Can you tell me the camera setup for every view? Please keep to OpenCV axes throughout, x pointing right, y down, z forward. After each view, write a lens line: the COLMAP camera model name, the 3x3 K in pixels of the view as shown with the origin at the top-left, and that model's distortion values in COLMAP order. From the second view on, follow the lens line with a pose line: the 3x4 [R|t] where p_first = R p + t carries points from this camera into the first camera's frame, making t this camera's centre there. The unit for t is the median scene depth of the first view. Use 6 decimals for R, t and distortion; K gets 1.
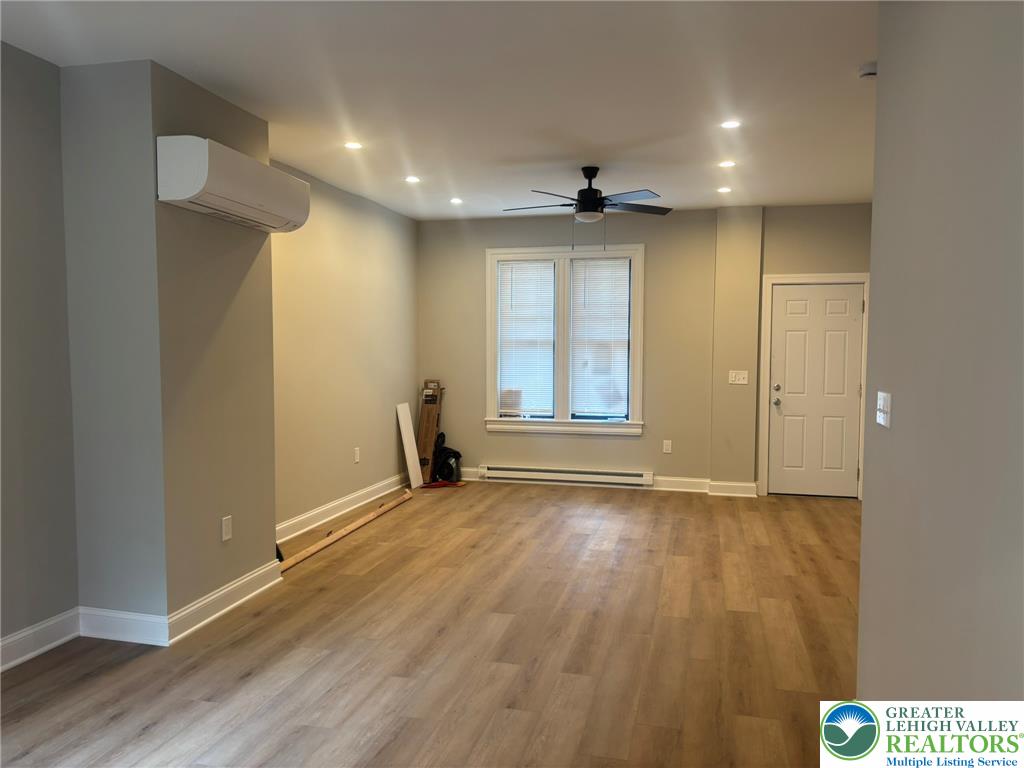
lens RADIAL K [[776.2, 0, 513.8], [0, 776.2, 391.6], [0, 0, 1]] dist [0.090263, -0.101622]
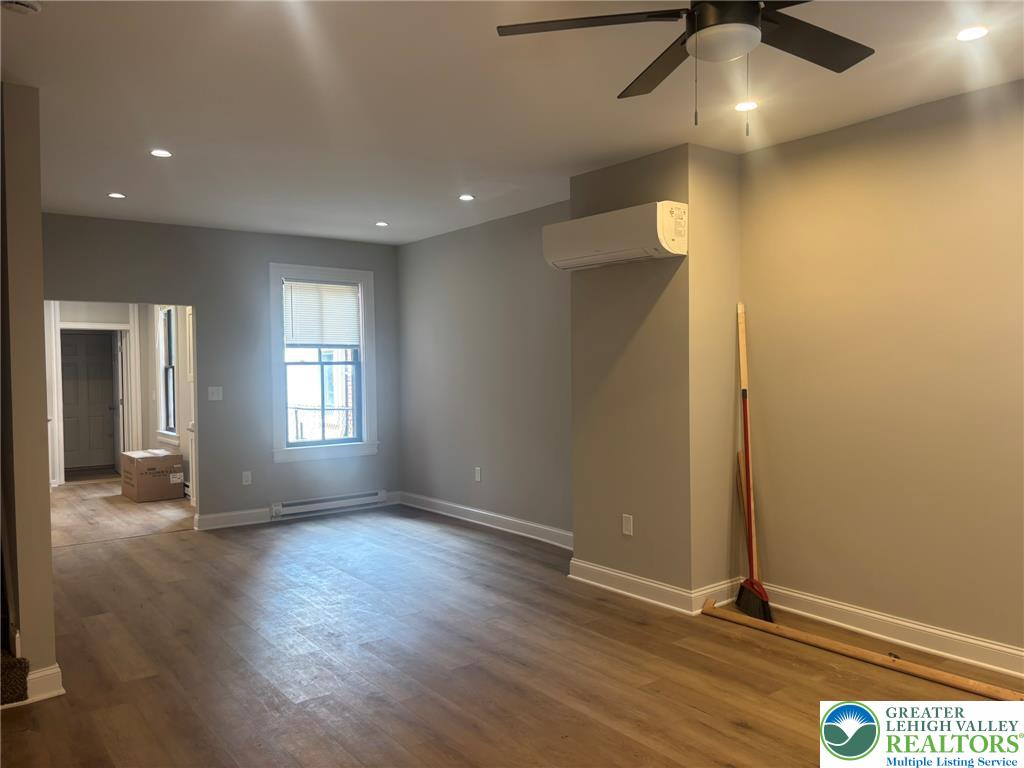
lens RADIAL K [[776.2, 0, 513.8], [0, 776.2, 391.6], [0, 0, 1]] dist [0.090263, -0.101622]
pose [[-0.634827, 0.026914, -0.772186, 0.461961], [-0.036755, 0.997210, 0.064975, -0.068179], [0.771780, 0.069629, -0.632066, 1.154678]]
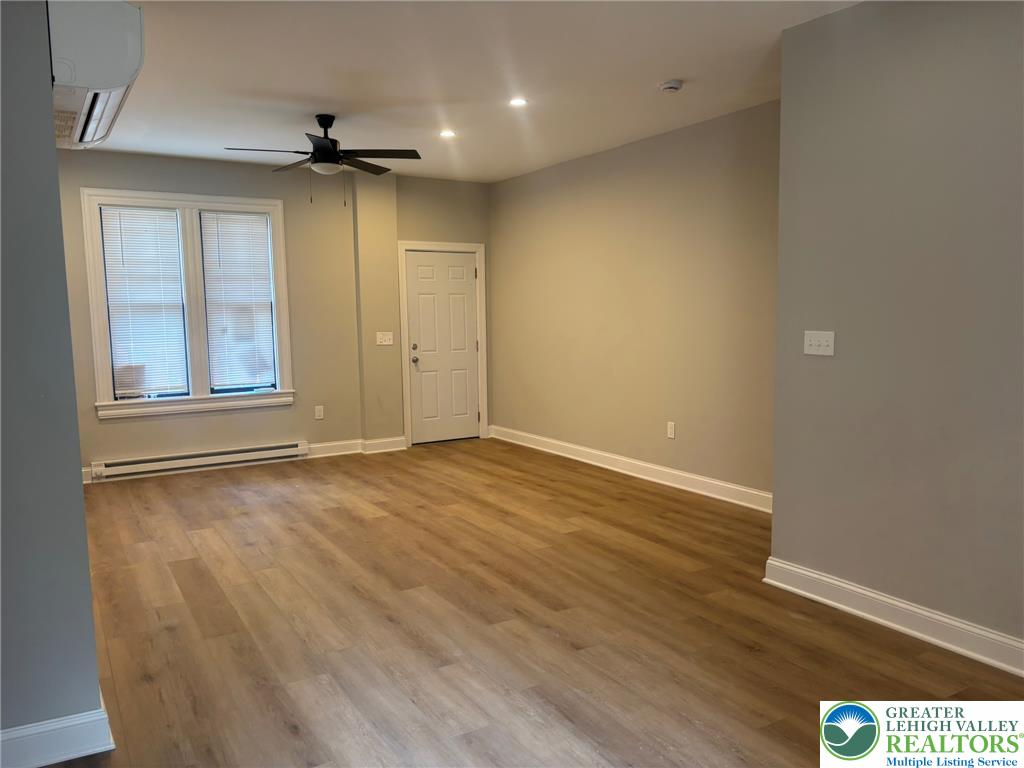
lens RADIAL K [[776.2, 0, 513.8], [0, 776.2, 391.6], [0, 0, 1]] dist [0.090263, -0.101622]
pose [[0.713699, -0.089366, 0.694729, -0.408863], [0.060650, 0.995987, 0.065813, -0.006964], [-0.697822, -0.004835, 0.716255, 0.168846]]
